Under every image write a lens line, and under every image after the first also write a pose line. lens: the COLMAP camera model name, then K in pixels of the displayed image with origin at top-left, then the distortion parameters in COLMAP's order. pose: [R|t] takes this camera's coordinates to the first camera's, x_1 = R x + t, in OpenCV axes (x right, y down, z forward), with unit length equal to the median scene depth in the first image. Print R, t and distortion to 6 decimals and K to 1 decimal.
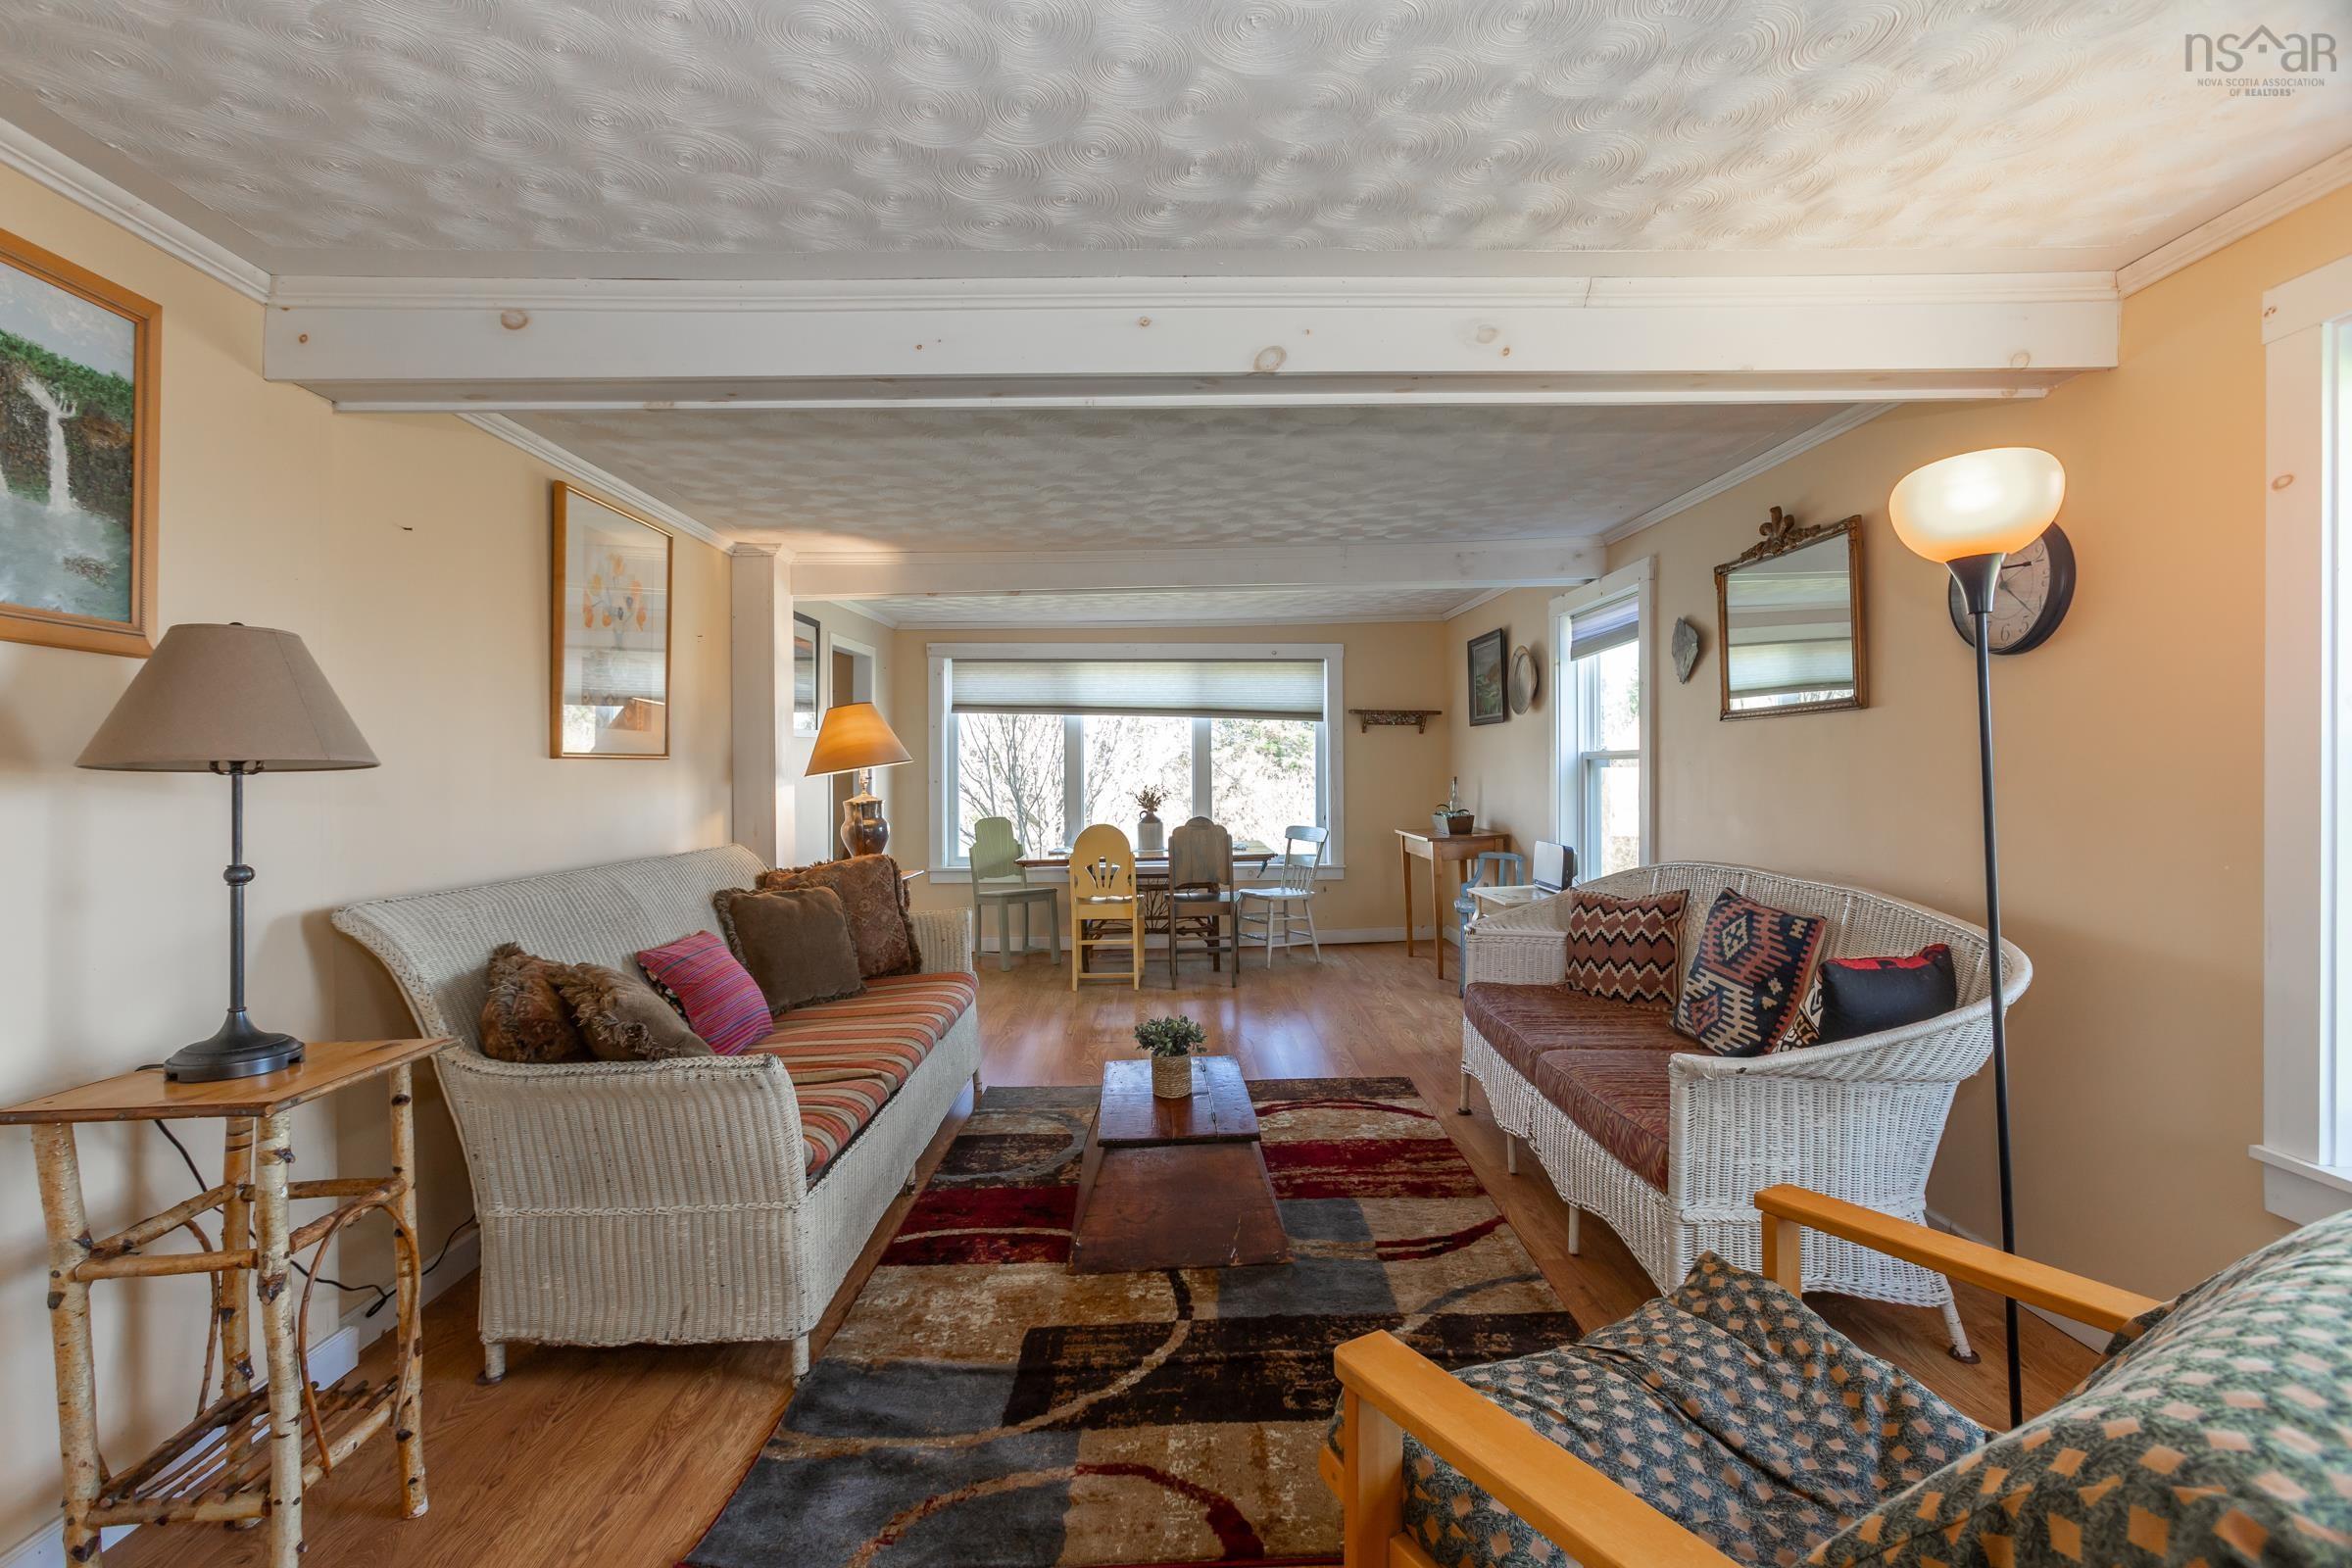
lens RADIAL K [[1043.3, 0, 1193.6], [0, 1043.3, 773.8], [0, 0, 1]] dist [-0.011667, 0.006477]
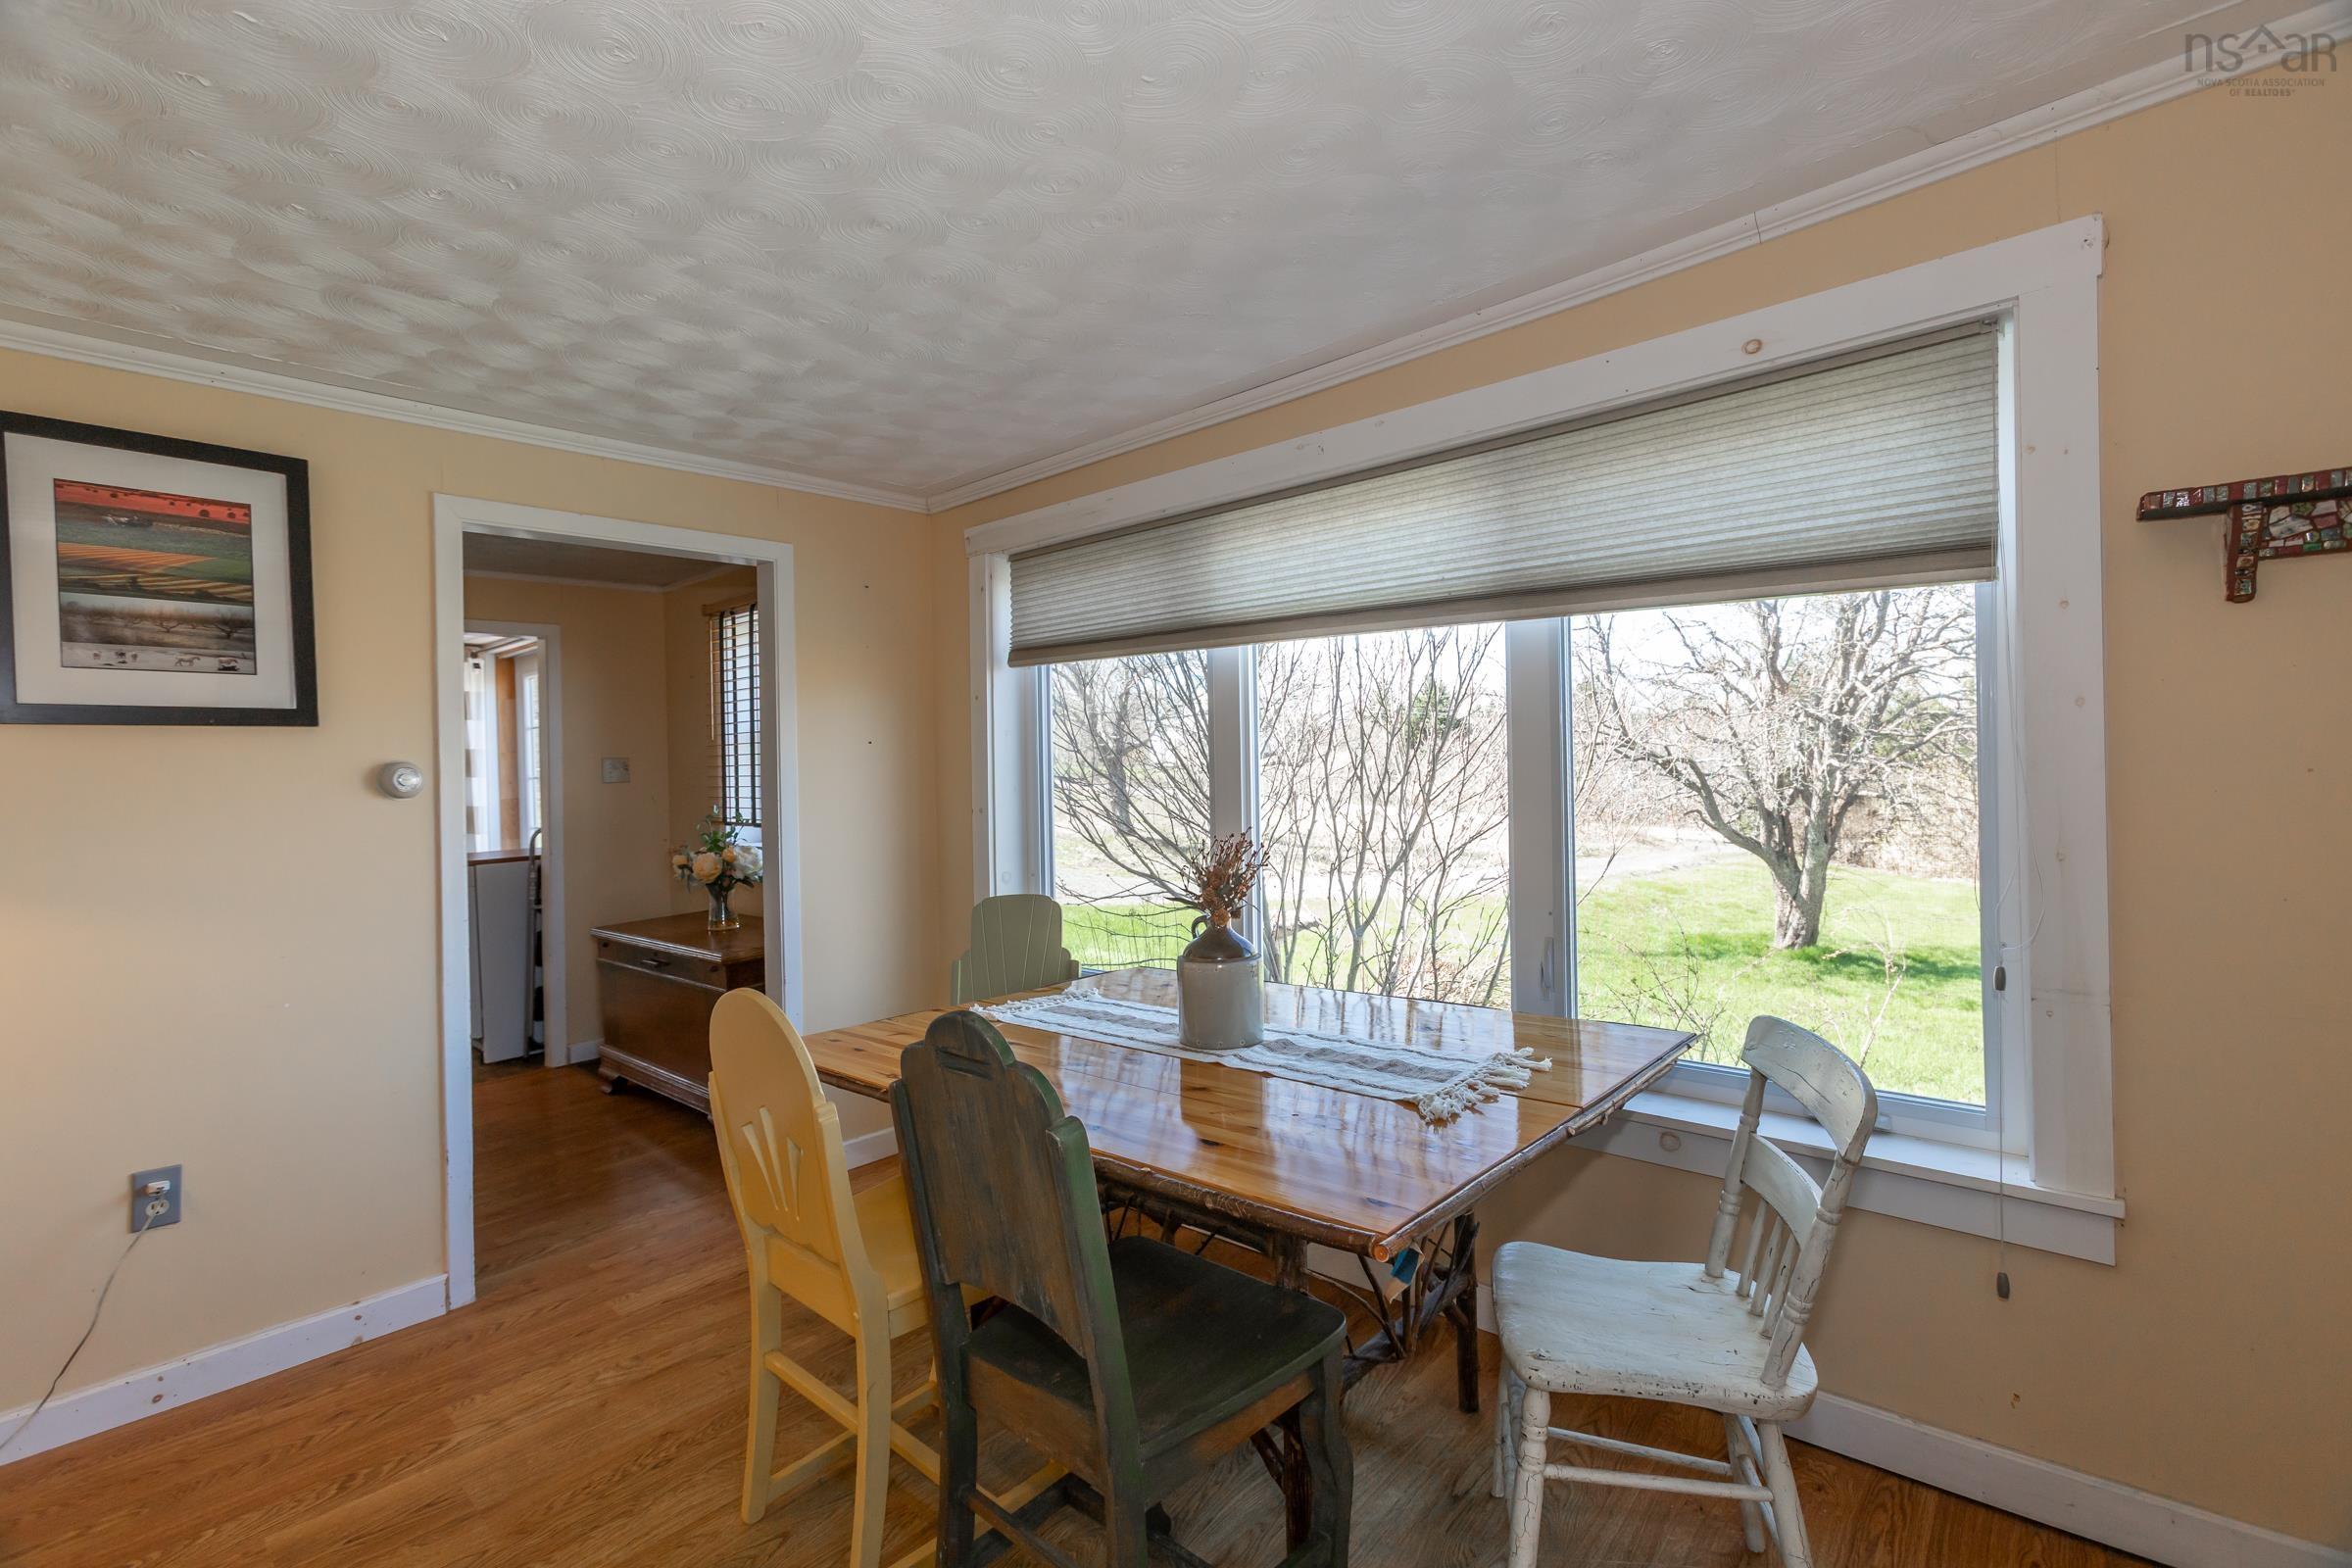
lens RADIAL K [[1043.3, 0, 1177.6], [0, 1043.3, 776.5], [0, 0, 1]] dist [-0.011667, 0.006477]
pose [[0.729177, -0.011824, -0.684223, 0.149504], [0.017439, 0.999847, 0.001307, -0.007198], [0.684103, -0.012886, 0.729272, 0.696075]]
